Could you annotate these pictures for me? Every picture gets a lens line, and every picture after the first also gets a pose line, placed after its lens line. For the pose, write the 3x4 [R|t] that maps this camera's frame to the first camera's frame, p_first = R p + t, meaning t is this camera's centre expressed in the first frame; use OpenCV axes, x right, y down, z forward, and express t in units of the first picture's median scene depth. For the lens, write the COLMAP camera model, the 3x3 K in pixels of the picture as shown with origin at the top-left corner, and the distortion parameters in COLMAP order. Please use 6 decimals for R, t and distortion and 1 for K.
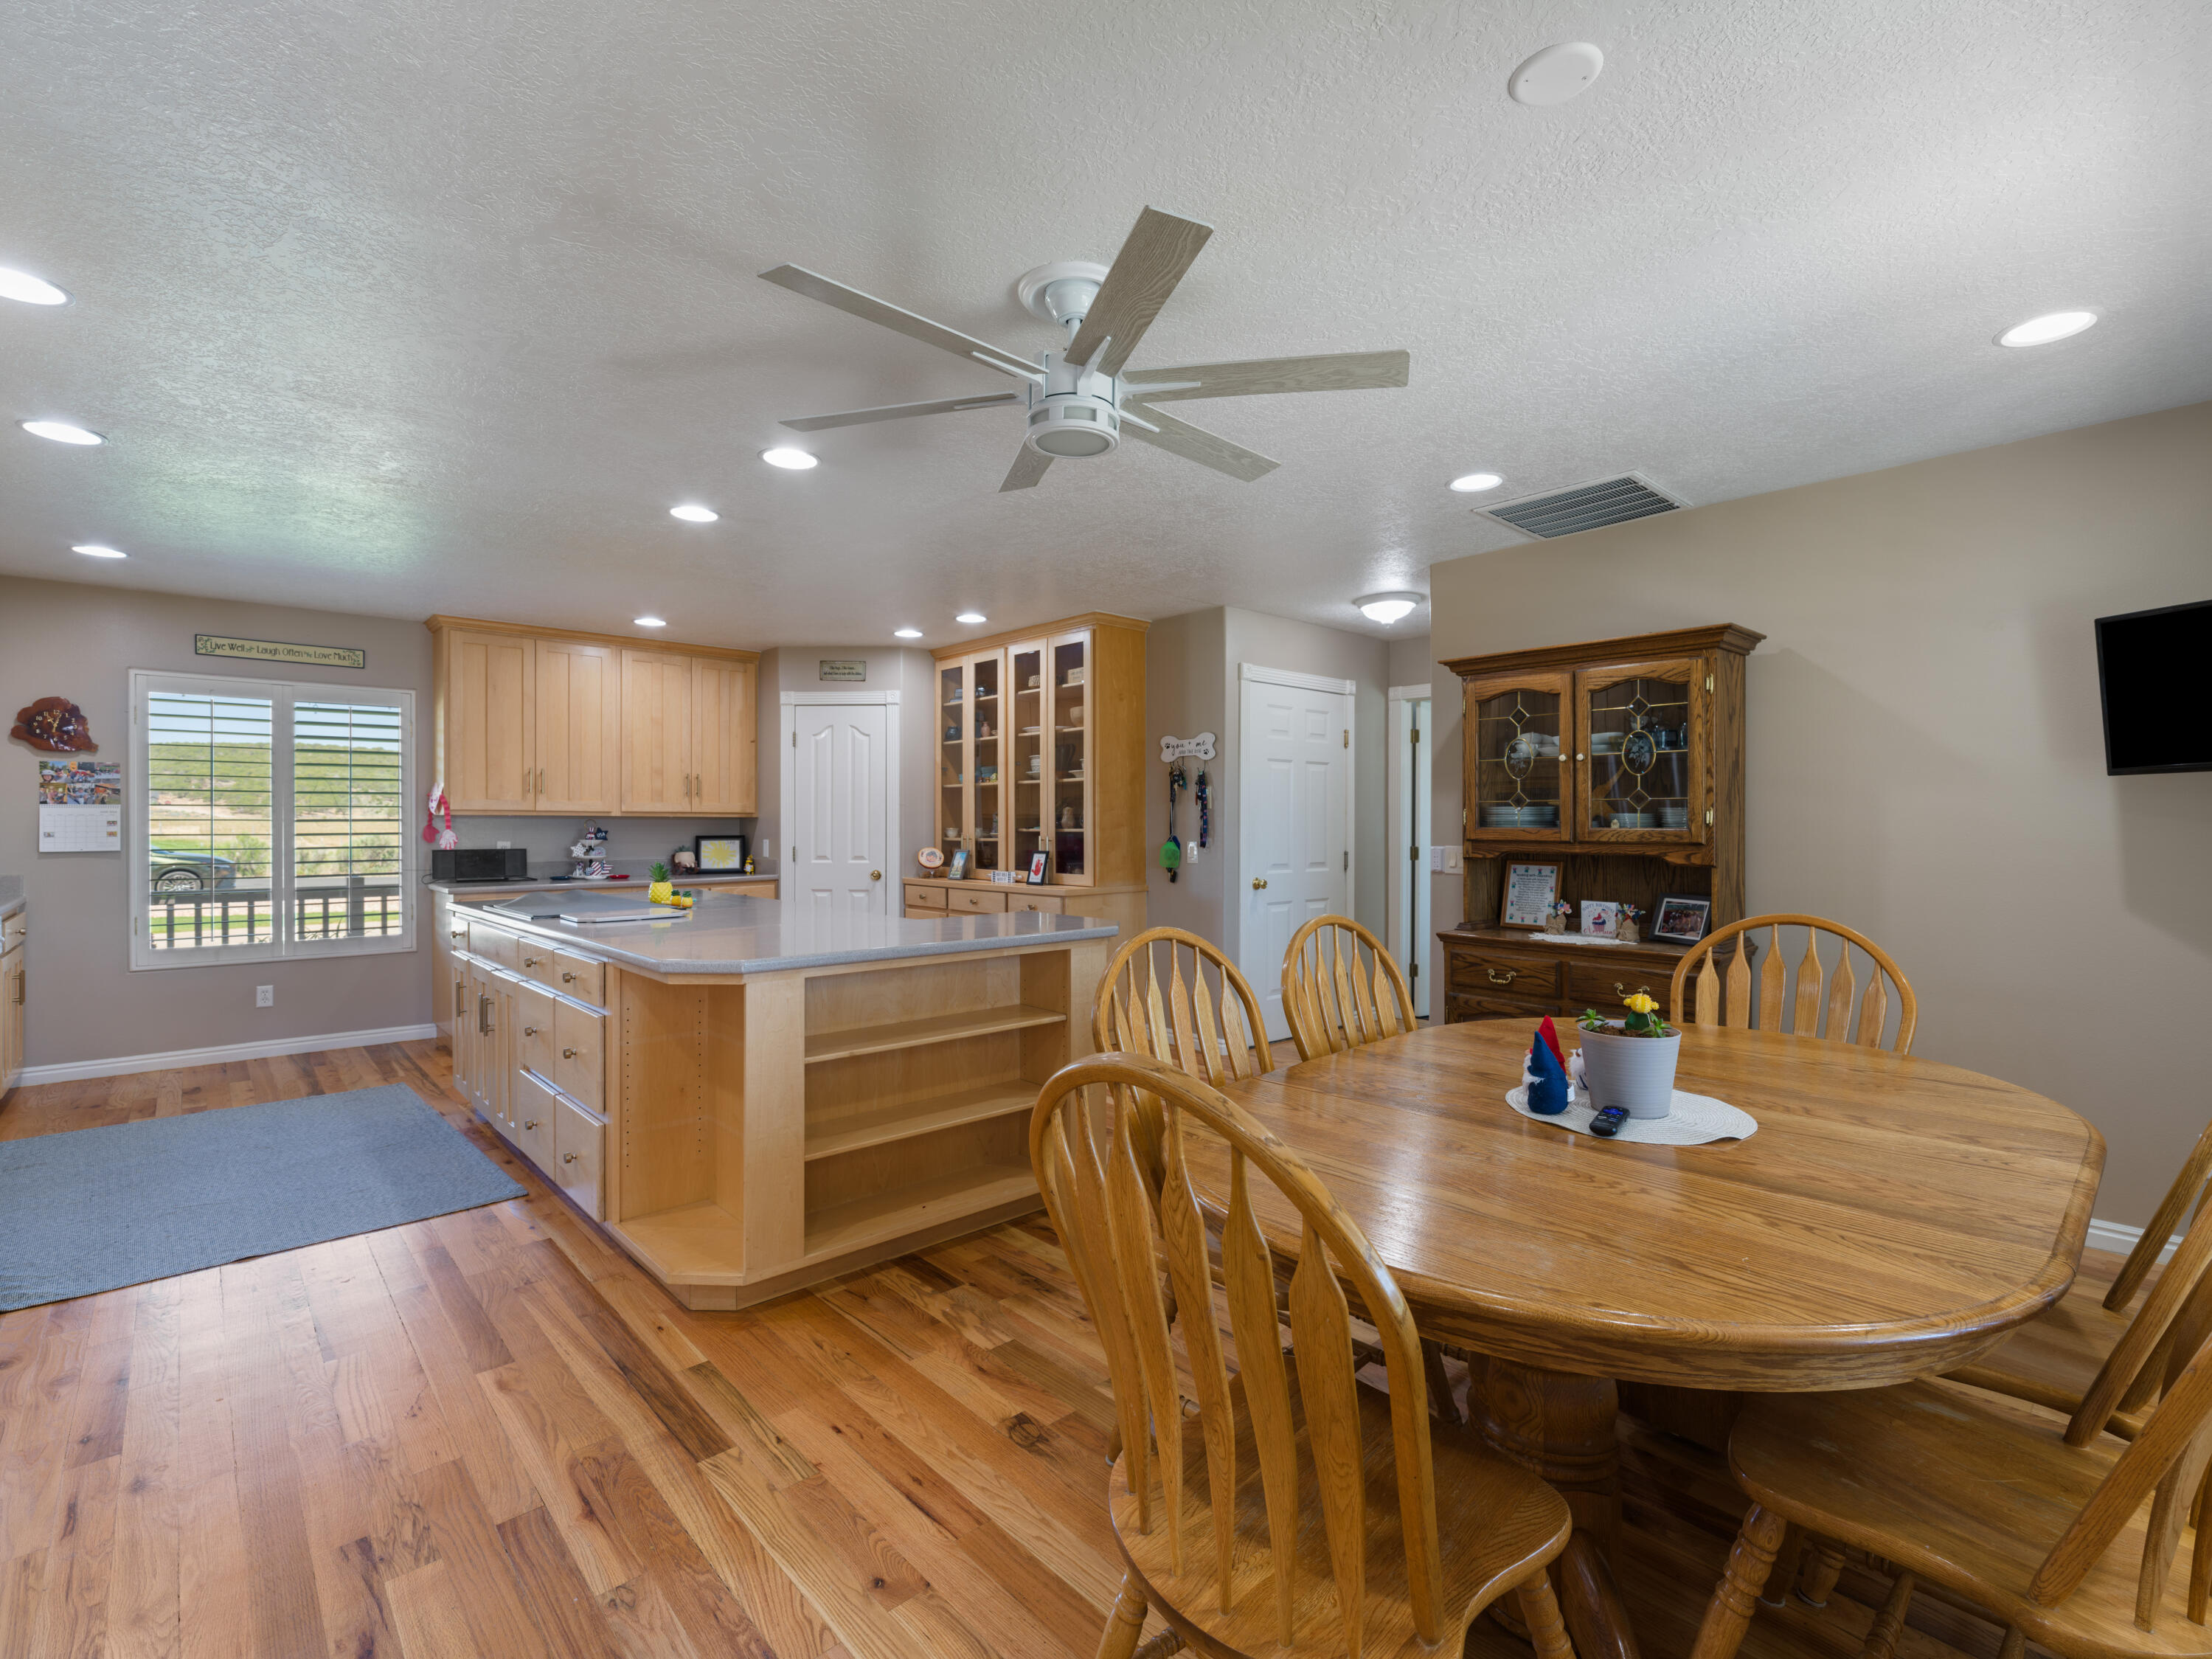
lens RADIAL K [[1007.2, 0, 1110.7], [0, 1007.2, 825.5], [0, 0, 1]] dist [-0.001165, -0.000154]
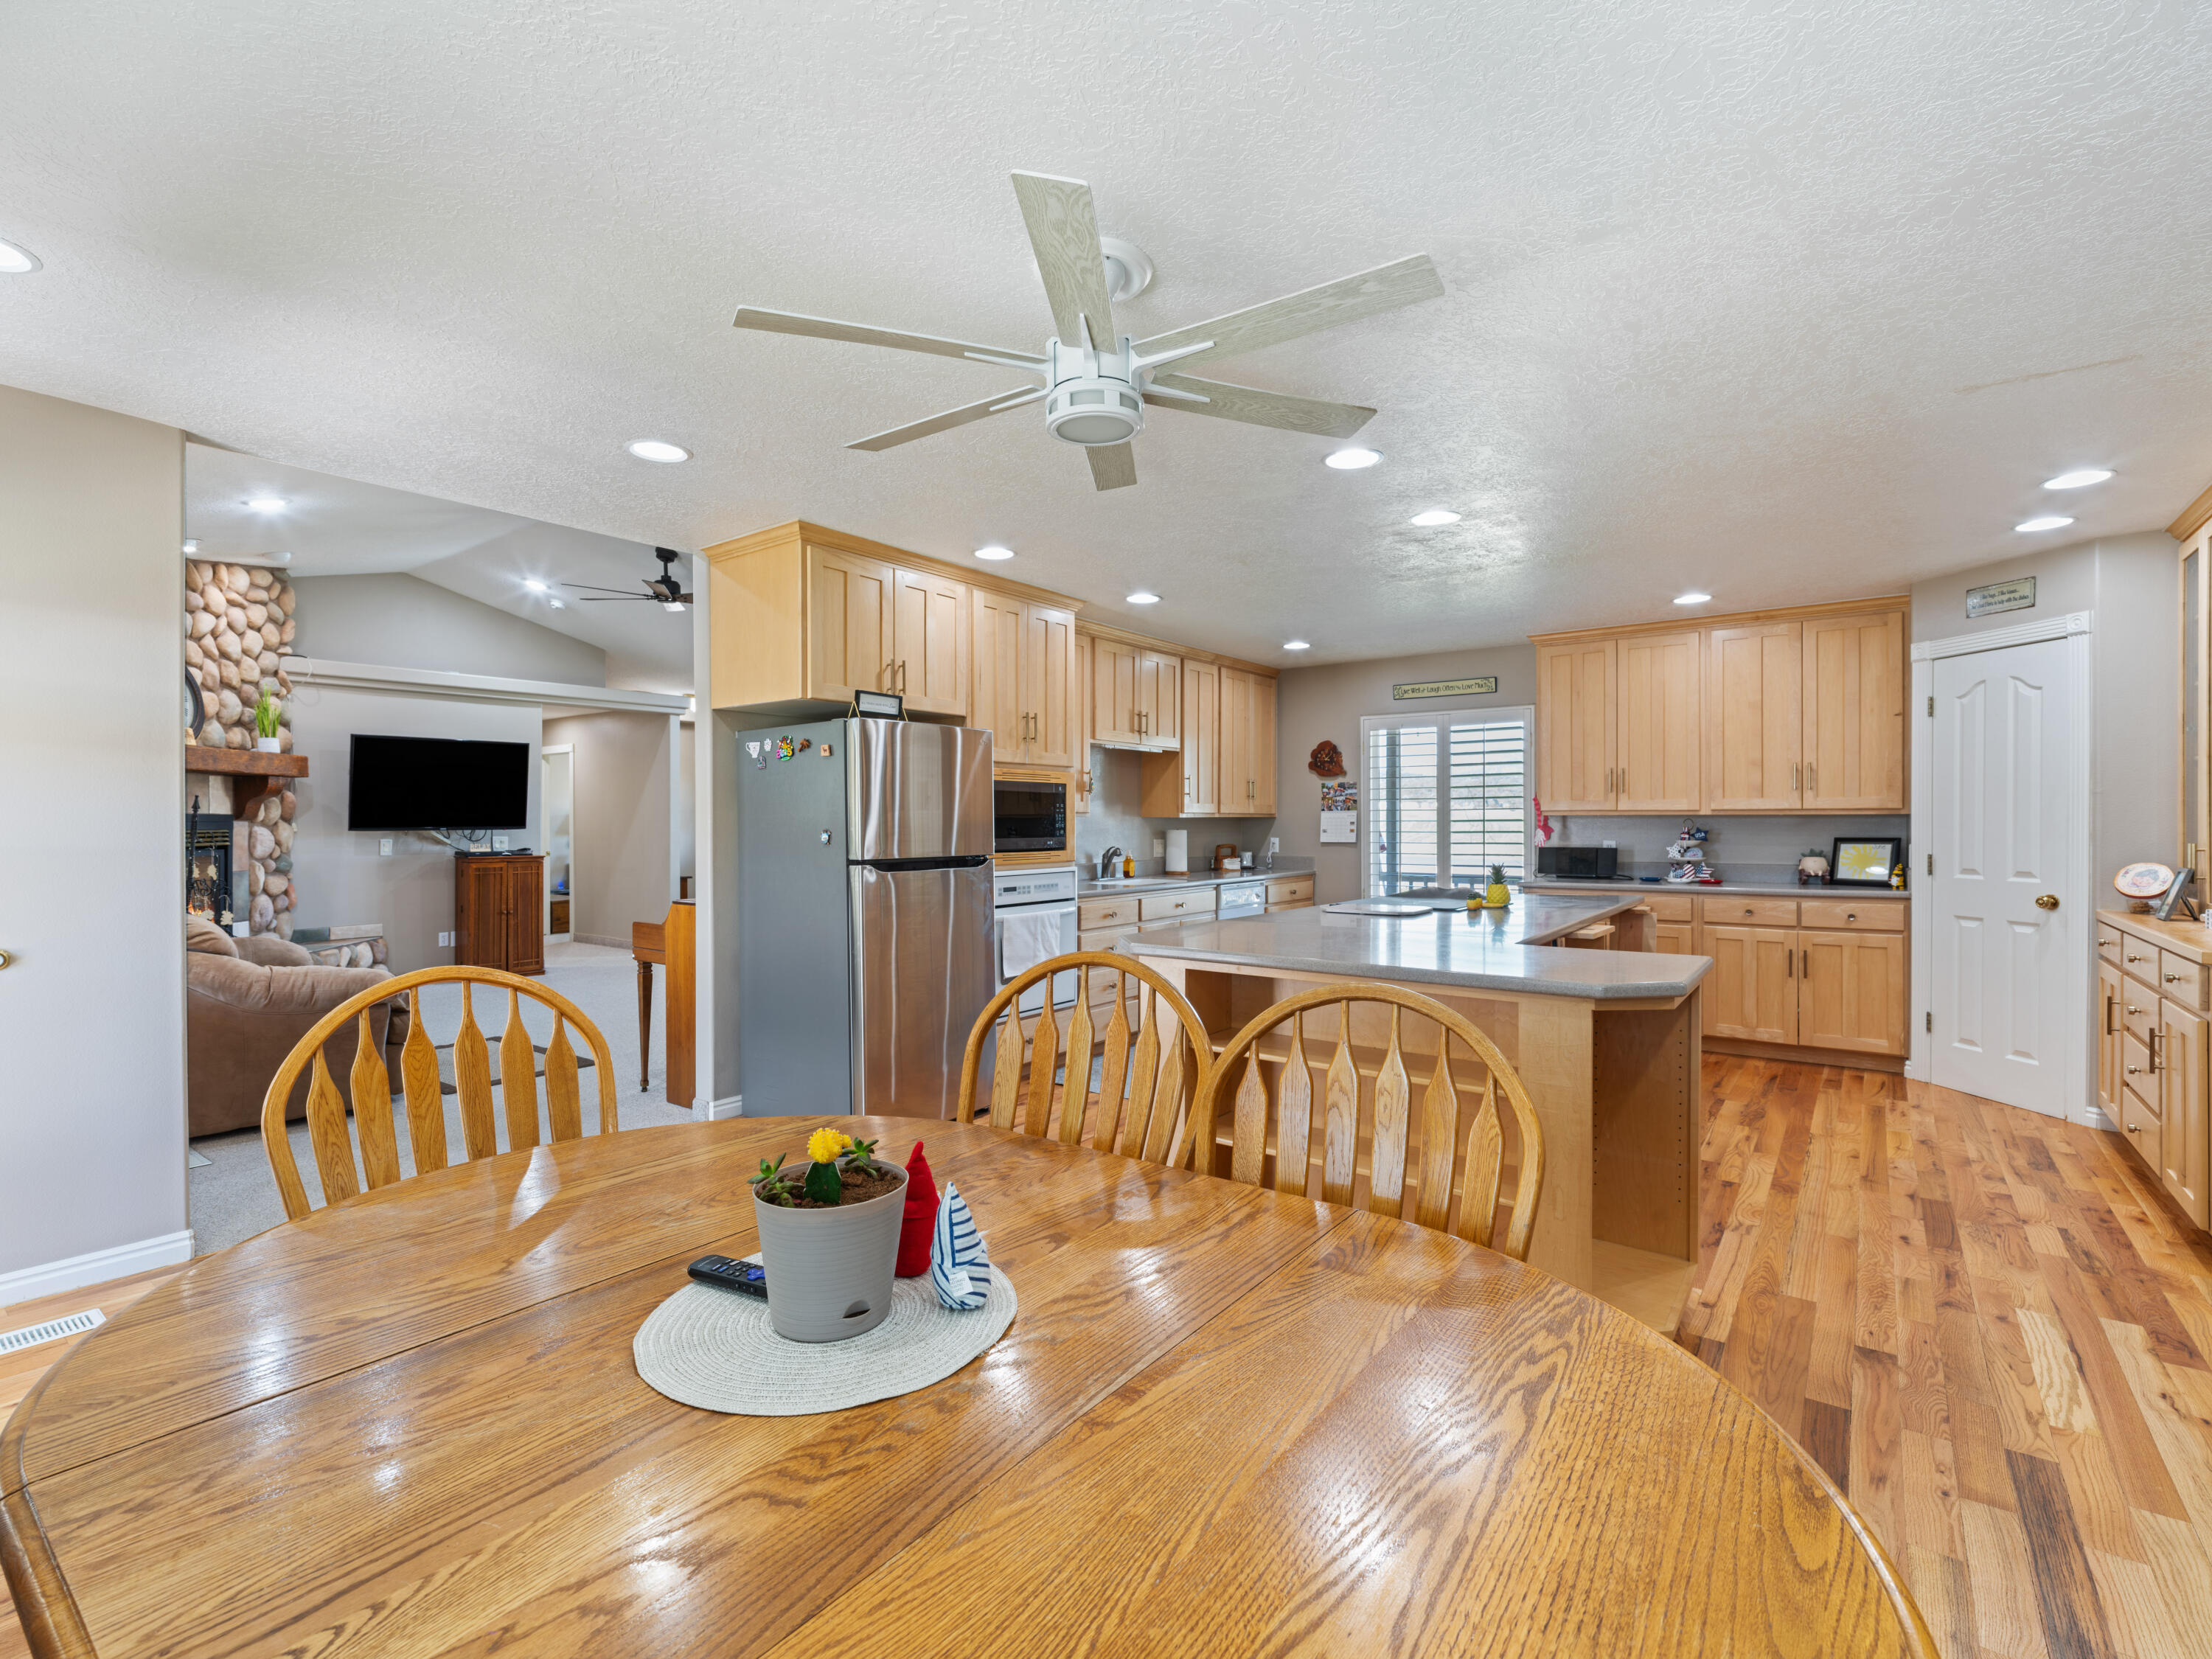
lens RADIAL K [[1024.9, 0, 1102.3], [0, 1024.9, 824.4], [0, 0, 1]] dist [-0.001871, 0.000057]
pose [[0.175956, 0.002157, -0.984396, 0.366757], [0.001581, 0.999996, 0.002473, -0.004228], [0.984397, -0.001991, 0.175952, 0.335971]]
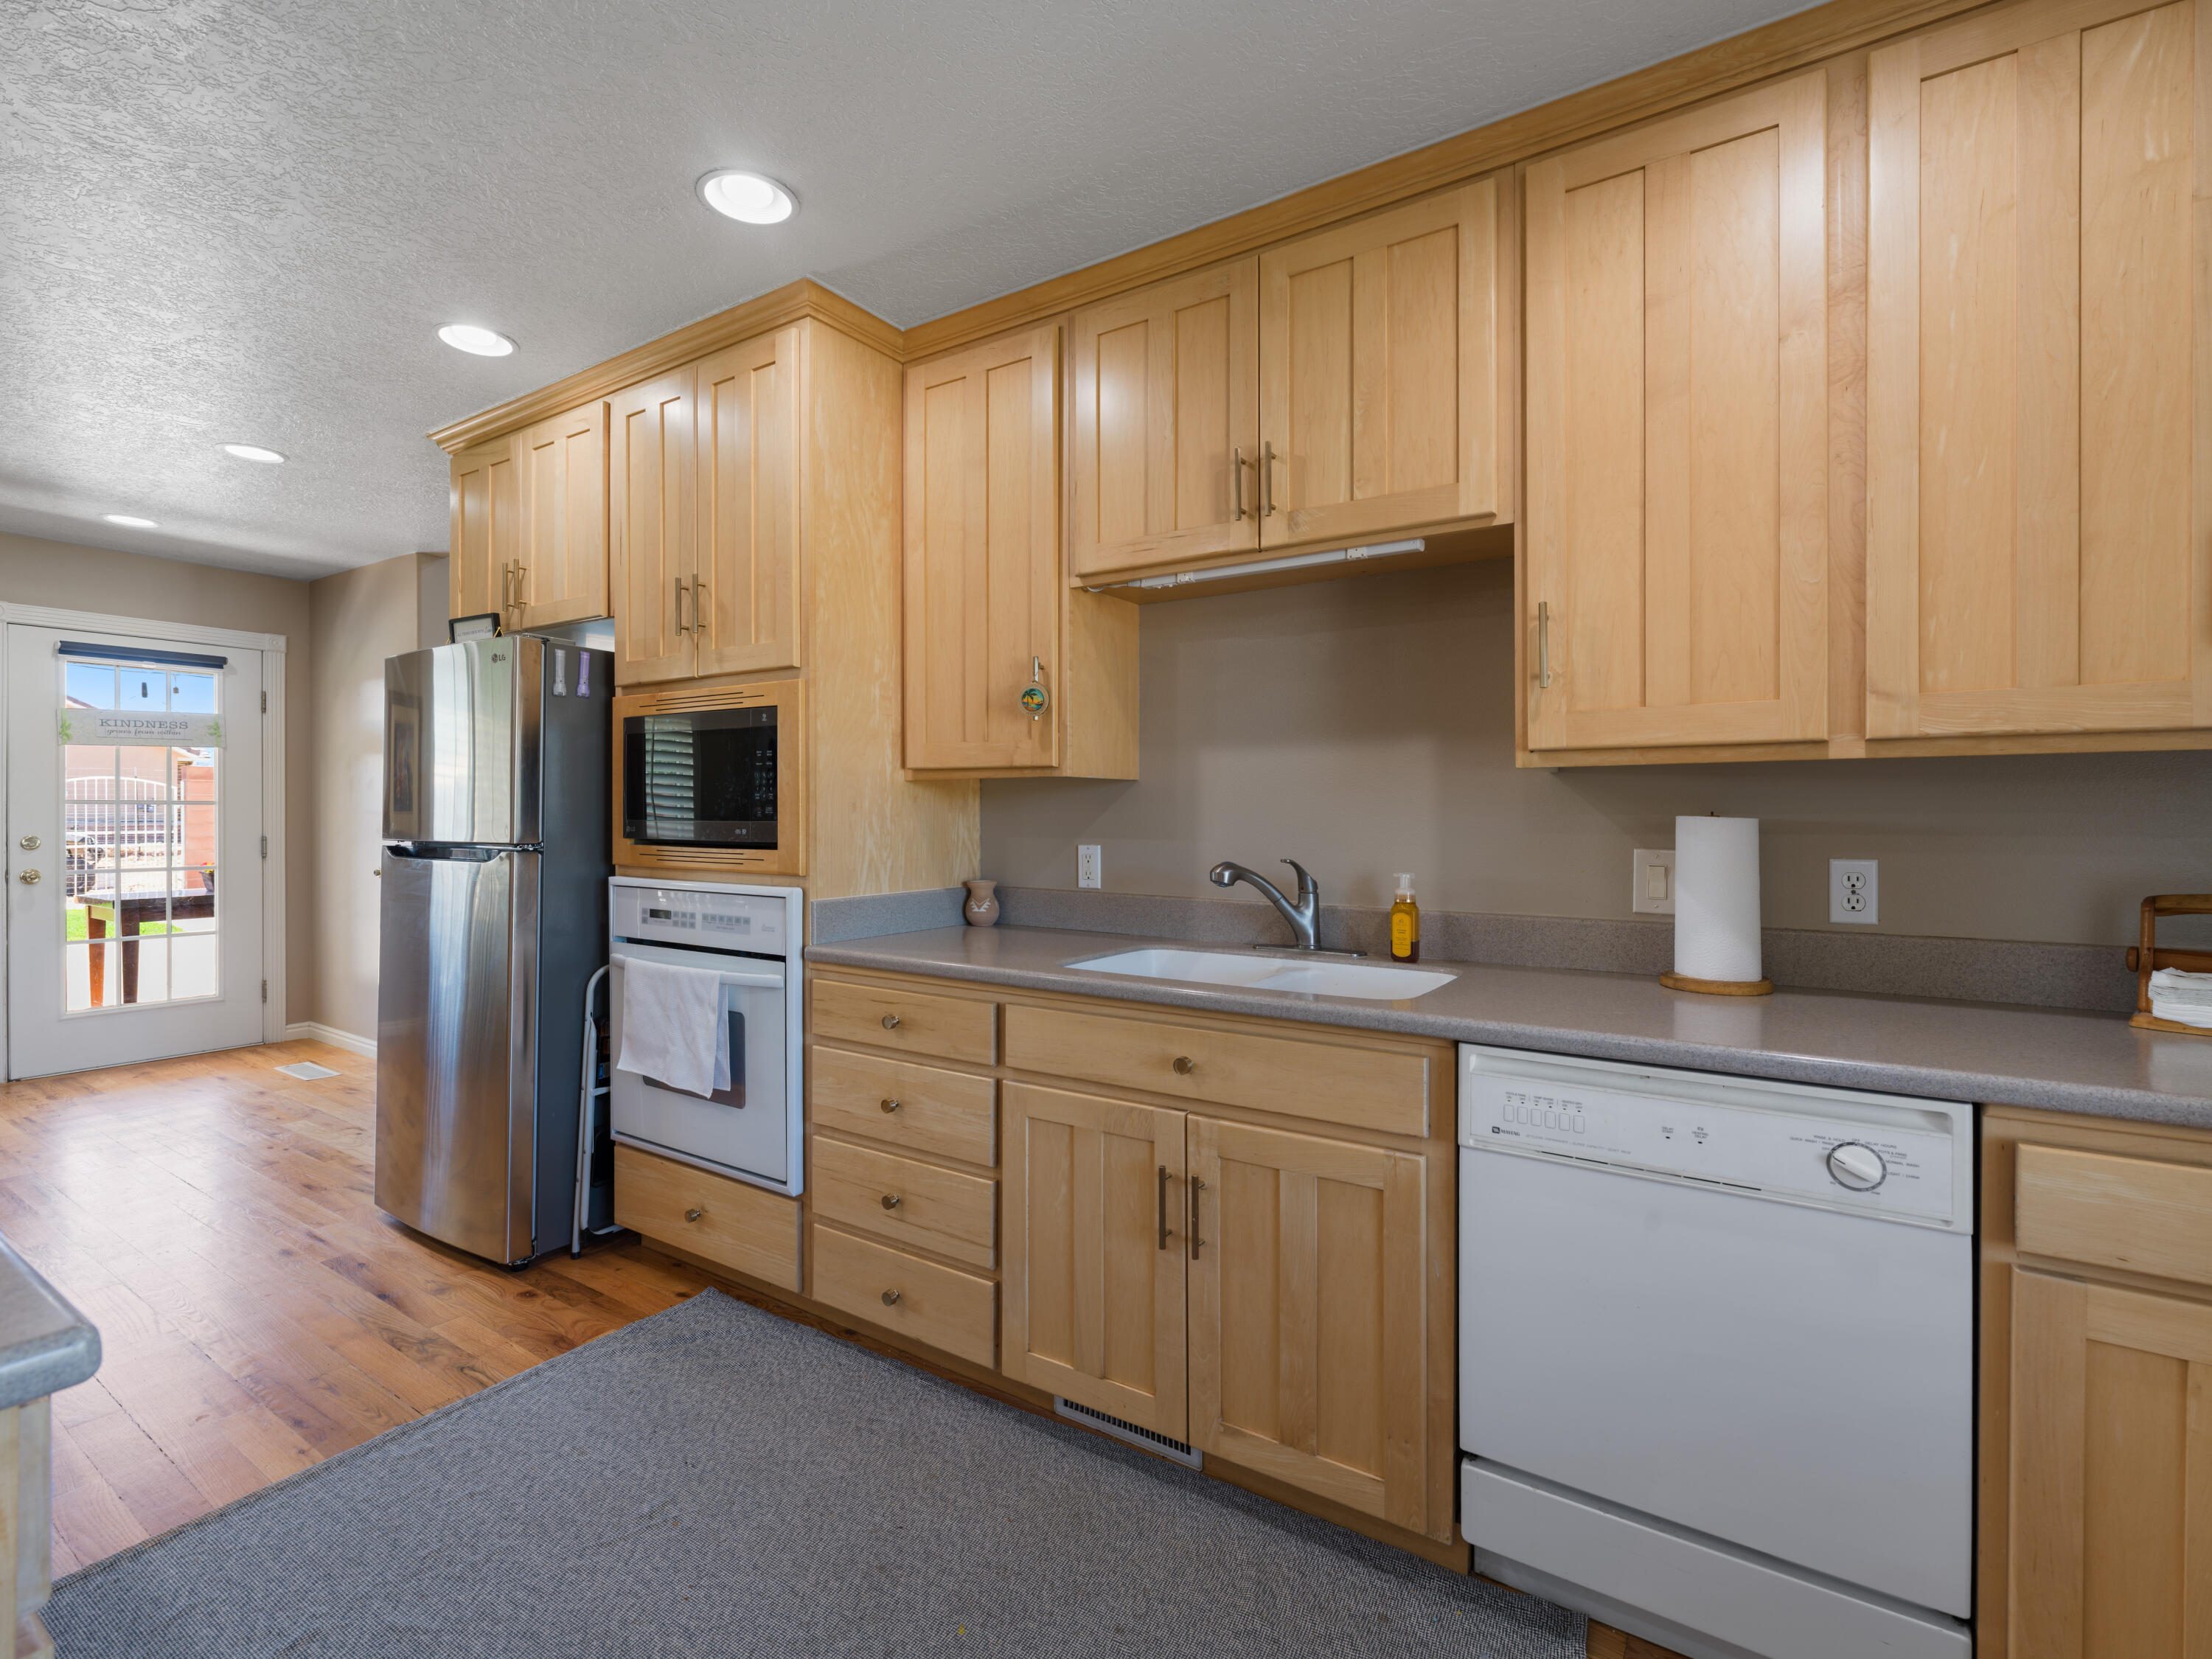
lens RADIAL K [[1024.9, 0, 1102.3], [0, 1024.9, 824.4], [0, 0, 1]] dist [-0.001871, 0.000057]
pose [[-0.971610, -0.008011, -0.236452, -0.595687], [-0.009062, 0.999953, 0.003357, 0.008260], [0.236414, 0.005405, -0.971637, 0.918783]]
